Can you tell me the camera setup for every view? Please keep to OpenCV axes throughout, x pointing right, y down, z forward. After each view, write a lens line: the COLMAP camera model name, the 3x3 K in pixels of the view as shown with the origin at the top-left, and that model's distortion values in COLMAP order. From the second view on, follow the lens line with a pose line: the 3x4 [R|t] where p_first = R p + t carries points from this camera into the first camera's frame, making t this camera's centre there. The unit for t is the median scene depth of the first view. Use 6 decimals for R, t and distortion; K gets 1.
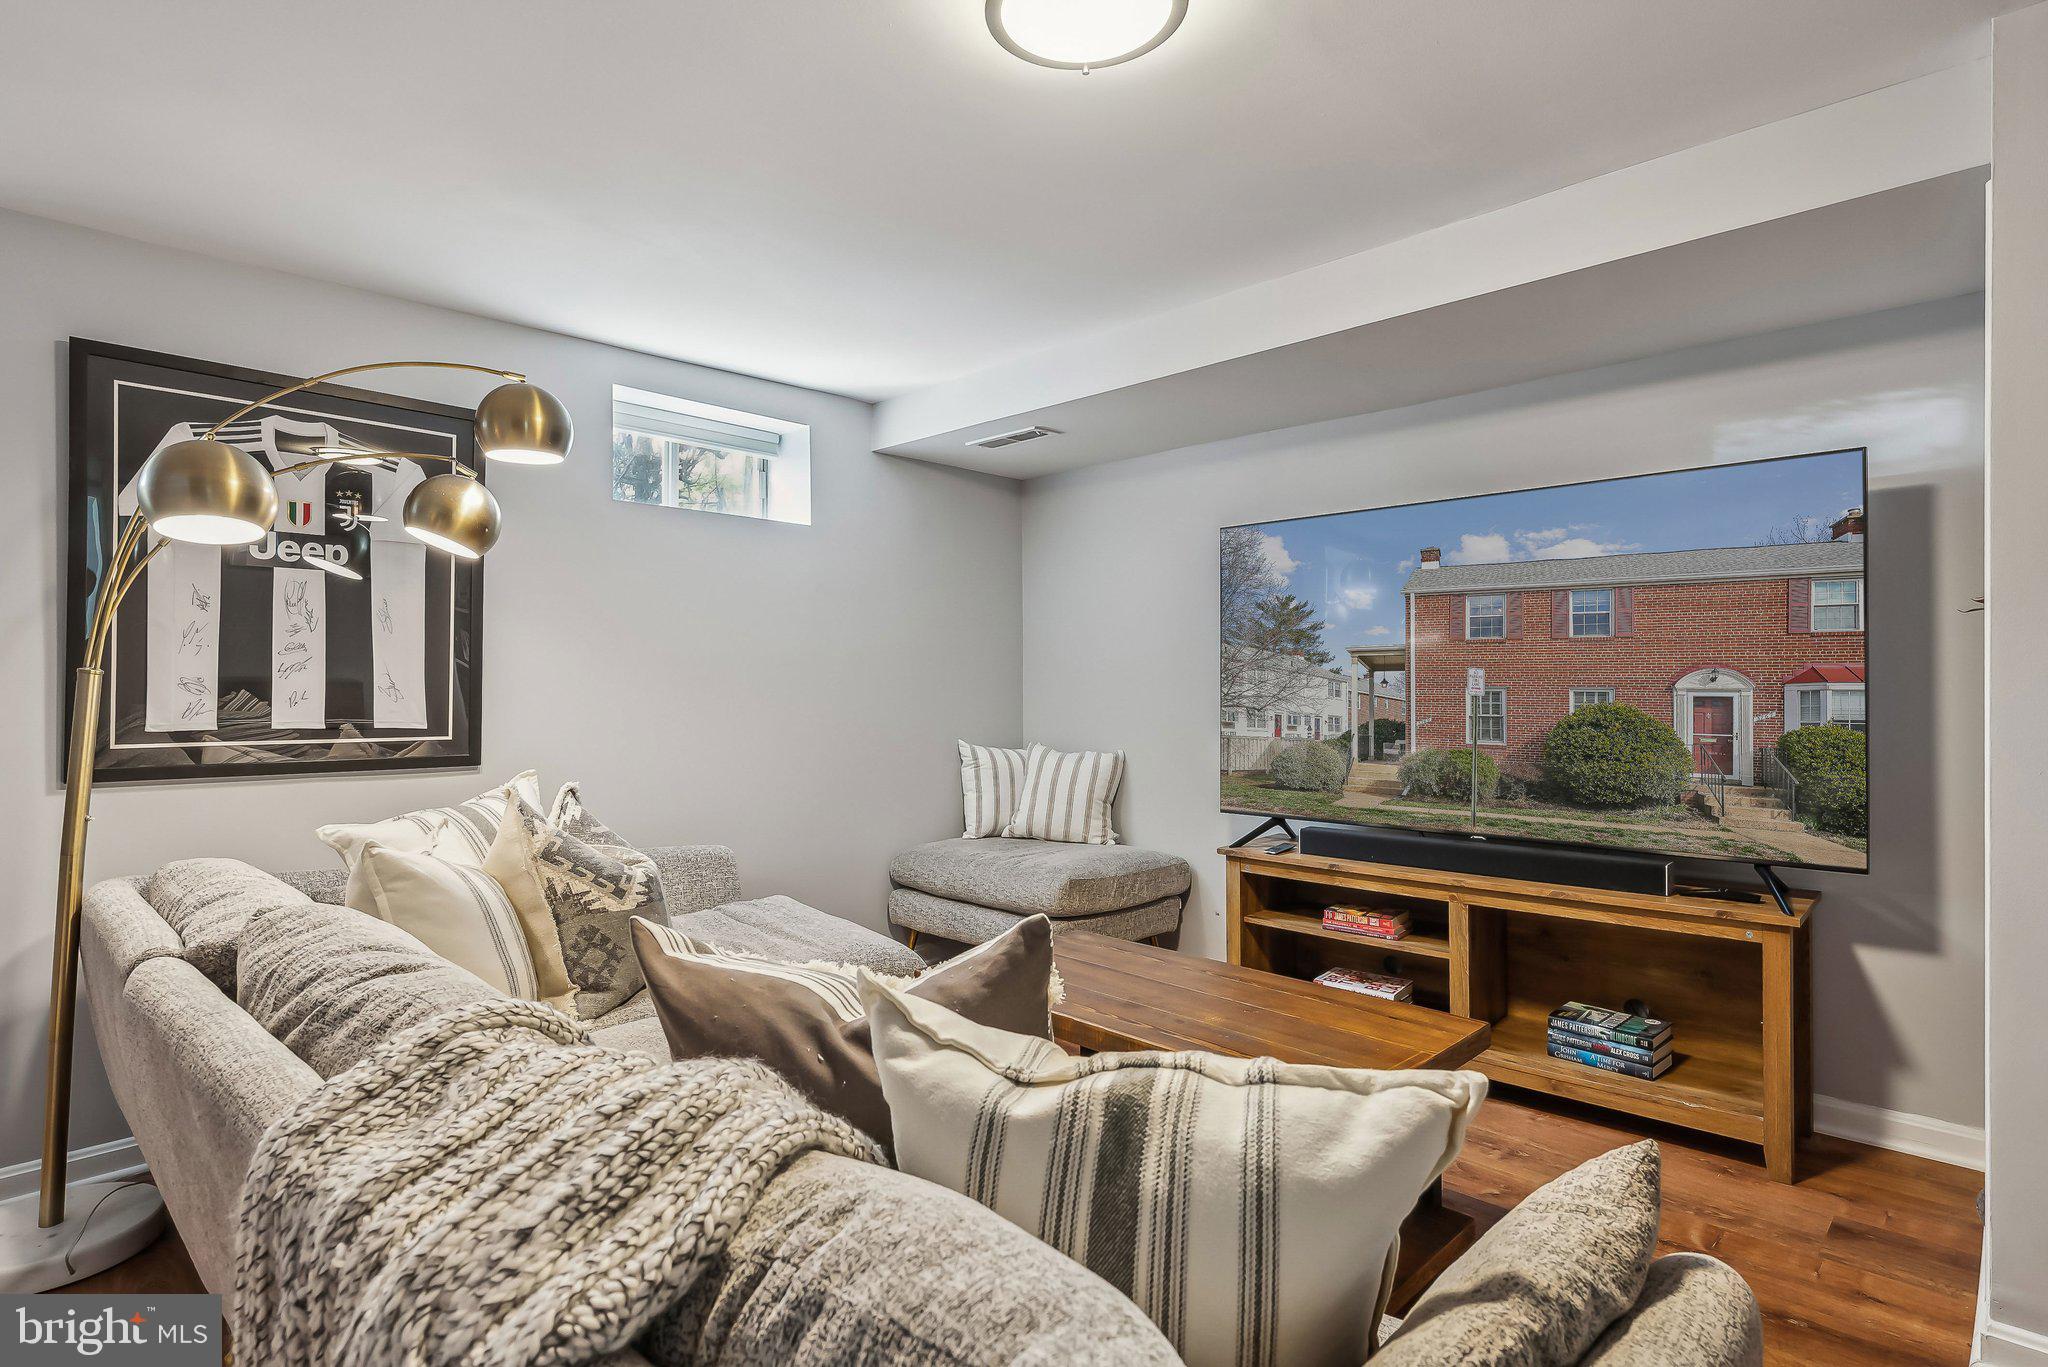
lens RADIAL K [[988.8, 0, 1008.2], [0, 988.8, 675.2], [0, 0, 1]] dist [0.001713, 0.000584]
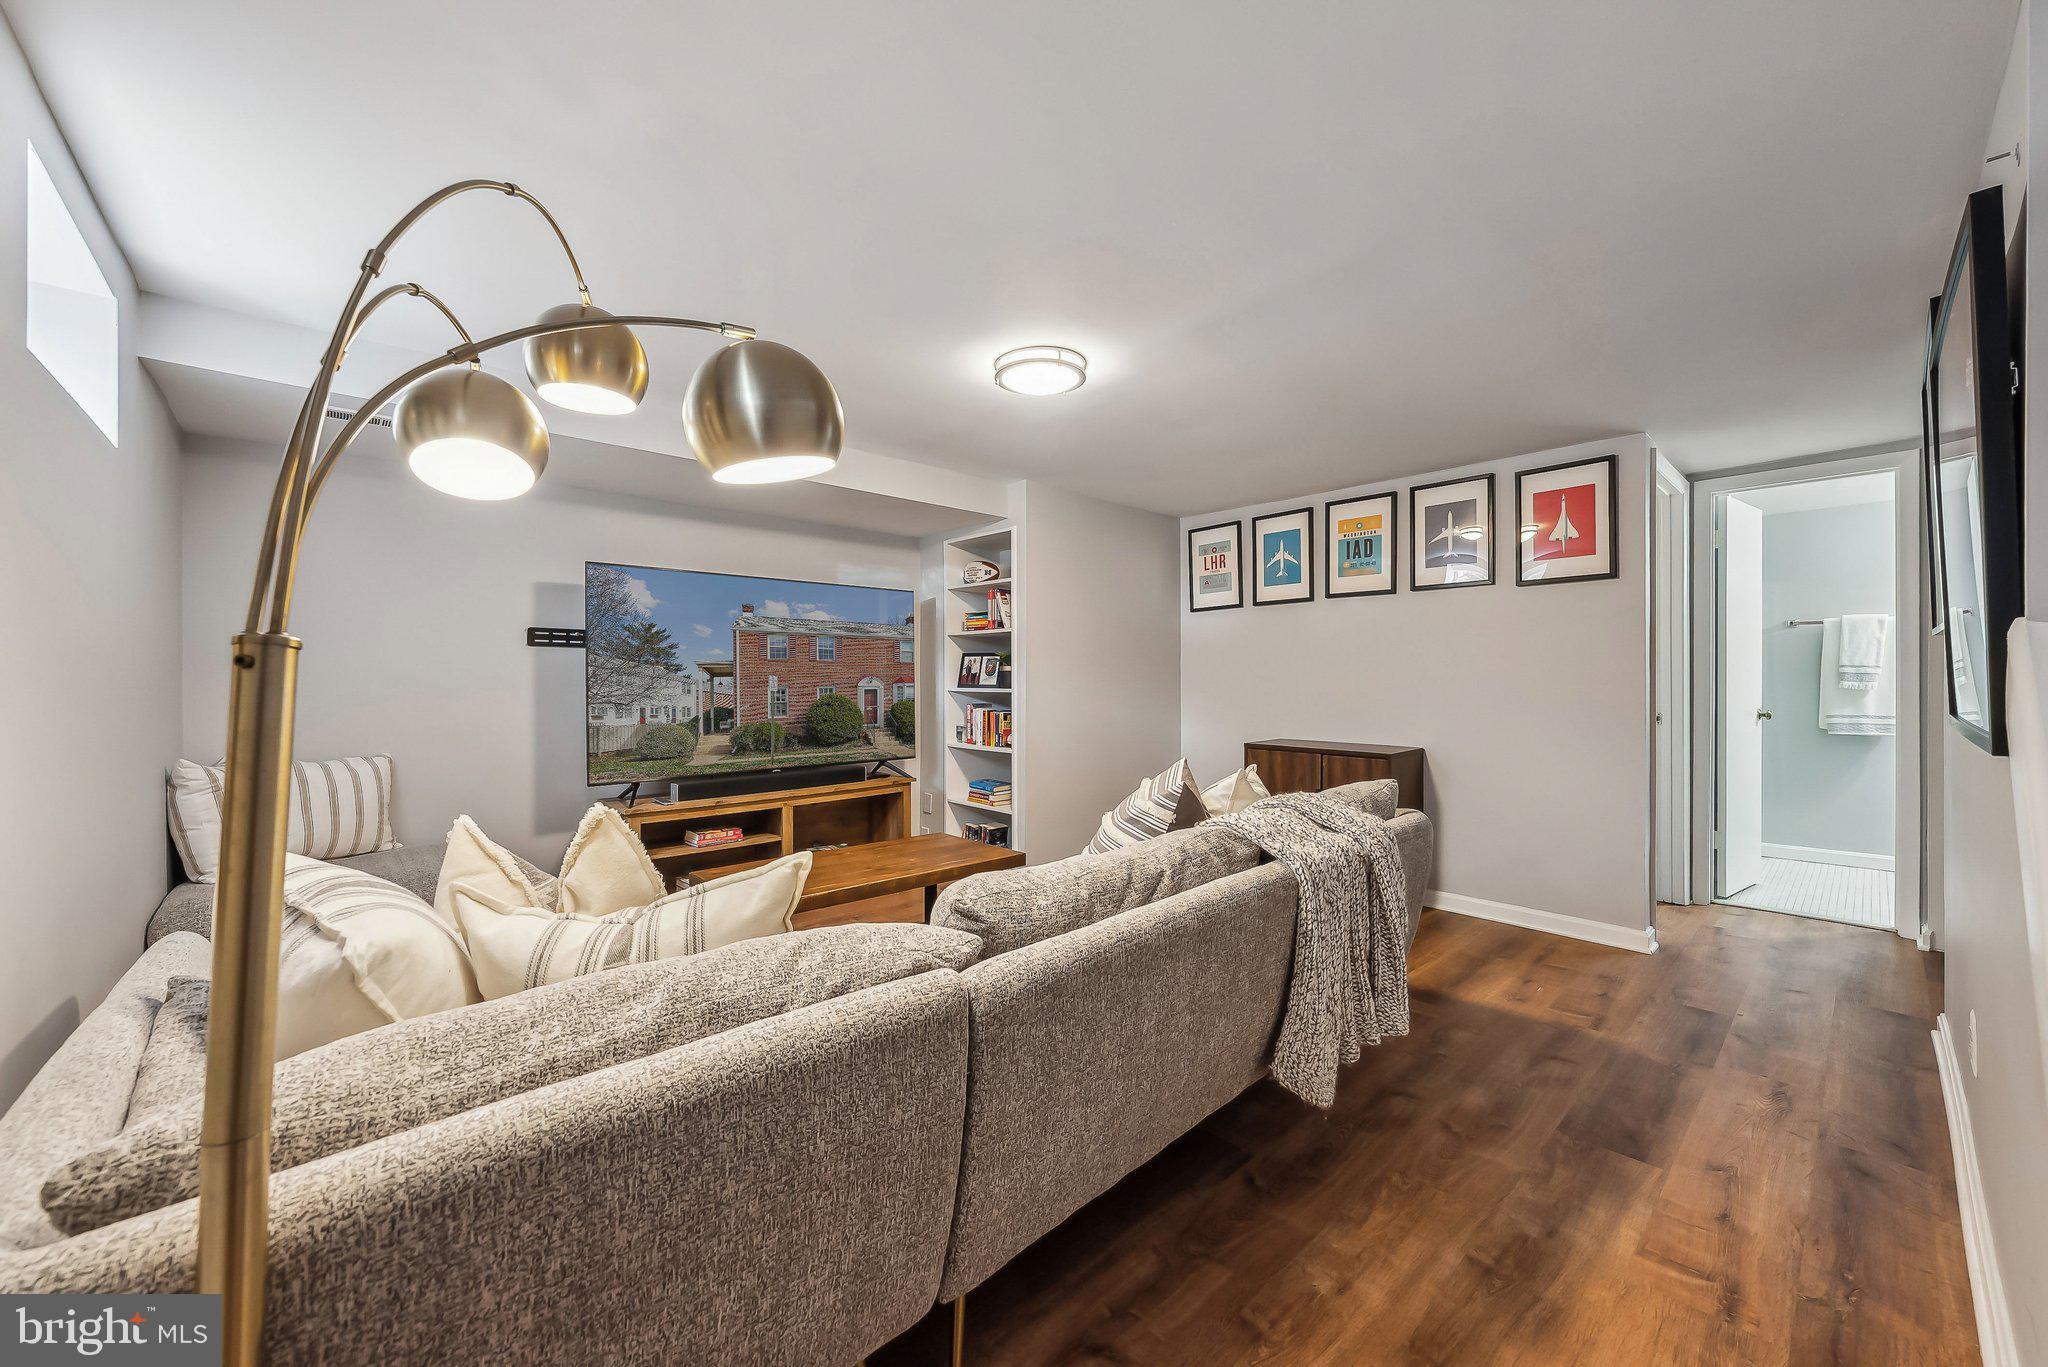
lens RADIAL K [[763.5, 0, 981.9], [0, 763.5, 687.4], [0, 0, 1]] dist [-0.014414, 0.000095]
pose [[0.104910, -0.002387, 0.994479, -0.828048], [0.002788, 0.999994, 0.002107, 0.011508], [-0.994478, 0.002551, 0.104916, 0.464054]]
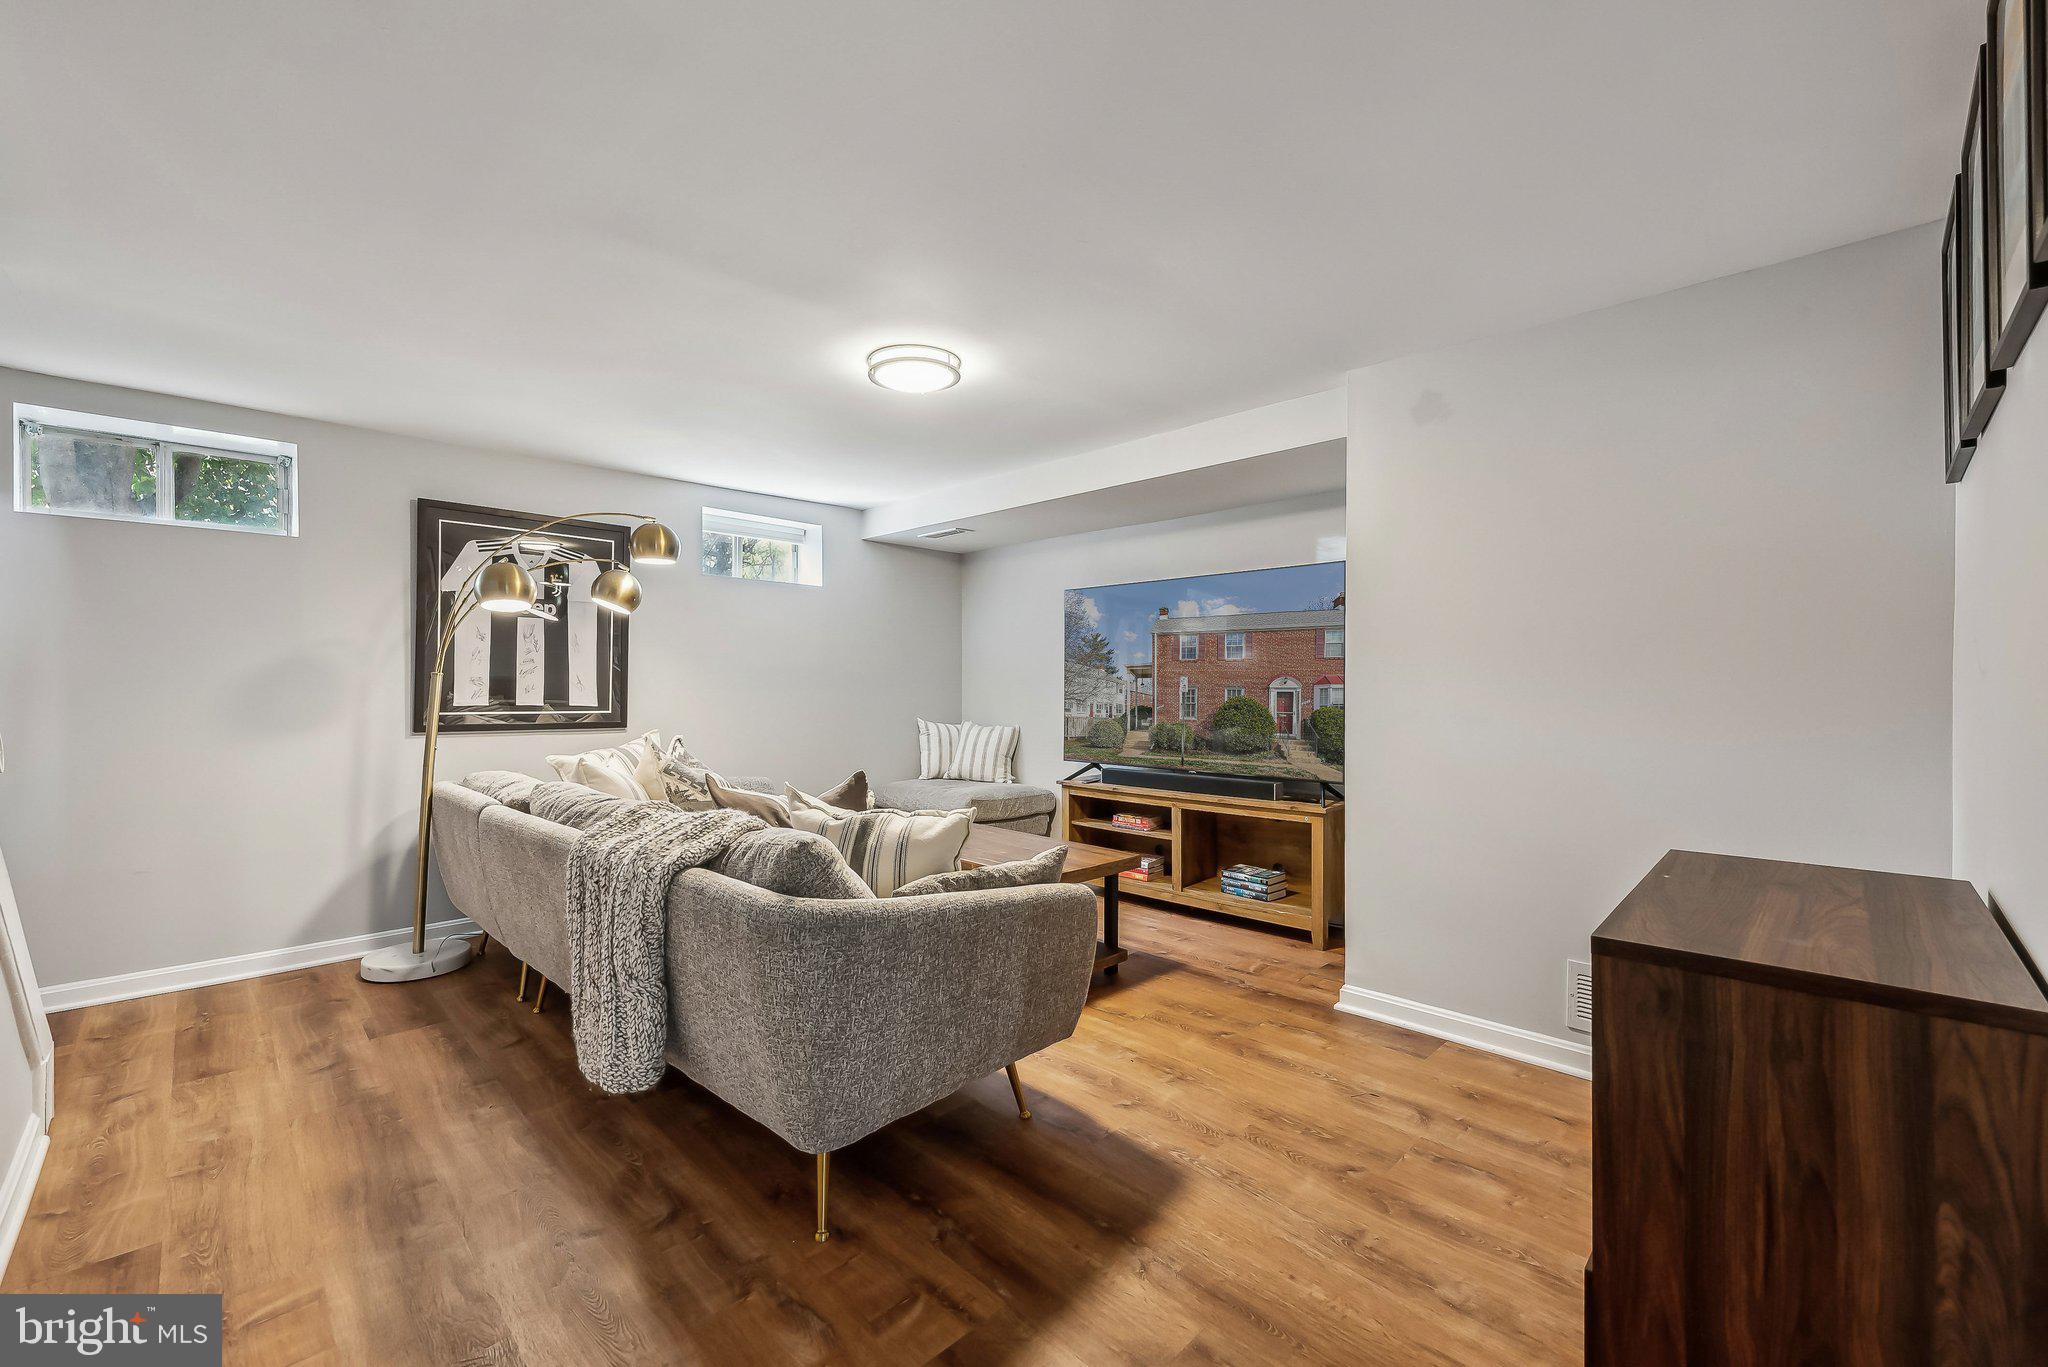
lens RADIAL K [[814.5, 0, 1024.0], [0, 814.5, 683.5], [0, 0, 1]] dist [0.000552, -0.000171]
pose [[0.999950, 0.005580, -0.008302, 0.189318], [-0.005521, 0.999959, 0.007113, -0.001843], [0.008342, -0.007067, 0.999940, -0.453447]]
